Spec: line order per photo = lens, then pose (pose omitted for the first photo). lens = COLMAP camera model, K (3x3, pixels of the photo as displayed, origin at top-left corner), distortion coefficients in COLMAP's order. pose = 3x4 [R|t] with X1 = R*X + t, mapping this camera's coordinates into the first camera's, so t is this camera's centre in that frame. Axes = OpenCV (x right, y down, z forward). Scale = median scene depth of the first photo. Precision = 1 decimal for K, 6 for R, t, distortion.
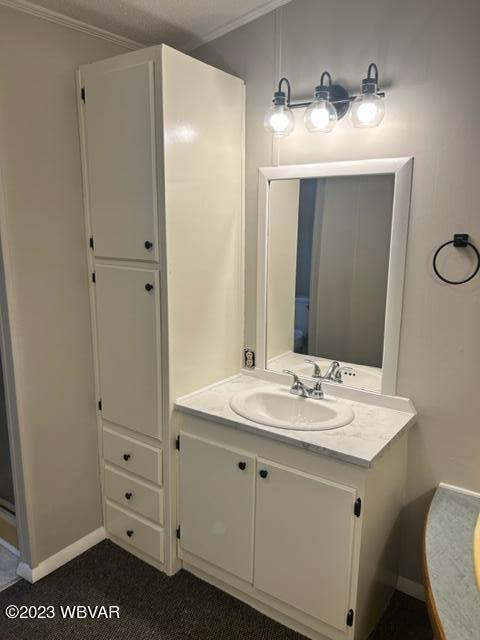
lens RADIAL K [[505.7, 0, 240.0], [0, 505.7, 320.0], [0, 0, 1]] dist [0.008353, 0.000864]
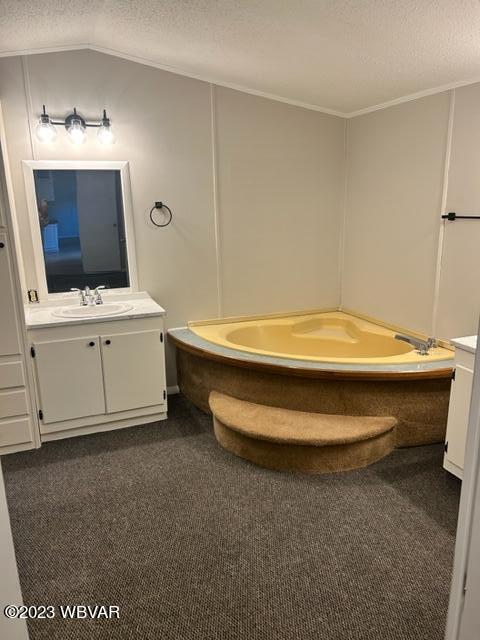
lens RADIAL K [[478.7, 0, 245.0], [0, 478.7, 320.5], [0, 0, 1]] dist [0.057101, -0.058281]
pose [[0.538361, -0.223848, 0.812440, -0.968506], [0.192152, 0.971287, 0.140285, 0.082477], [-0.820515, 0.080588, 0.565916, -0.318258]]
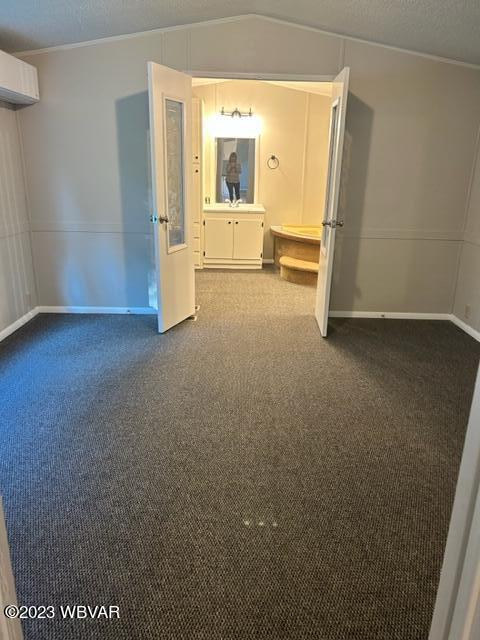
lens RADIAL K [[478.7, 0, 245.0], [0, 478.7, 320.5], [0, 0, 1]] dist [0.057101, -0.058281]
pose [[0.799945, -0.173465, 0.574455, -1.904555], [0.103575, 0.982853, 0.152556, 0.445060], [-0.591067, -0.062537, 0.804194, -1.766634]]
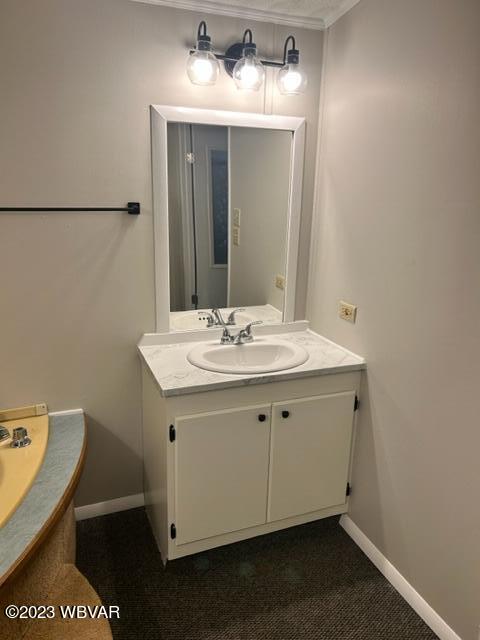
lens RADIAL K [[482.8, 0, 258.6], [0, 482.8, 308.5], [0, 0, 1]] dist [0.005325, 0.001348]
pose [[0.530899, -0.207186, 0.821718, -0.728257], [0.143277, 0.977639, 0.153930, -0.077209], [-0.835235, 0.036012, 0.548712, 0.442658]]
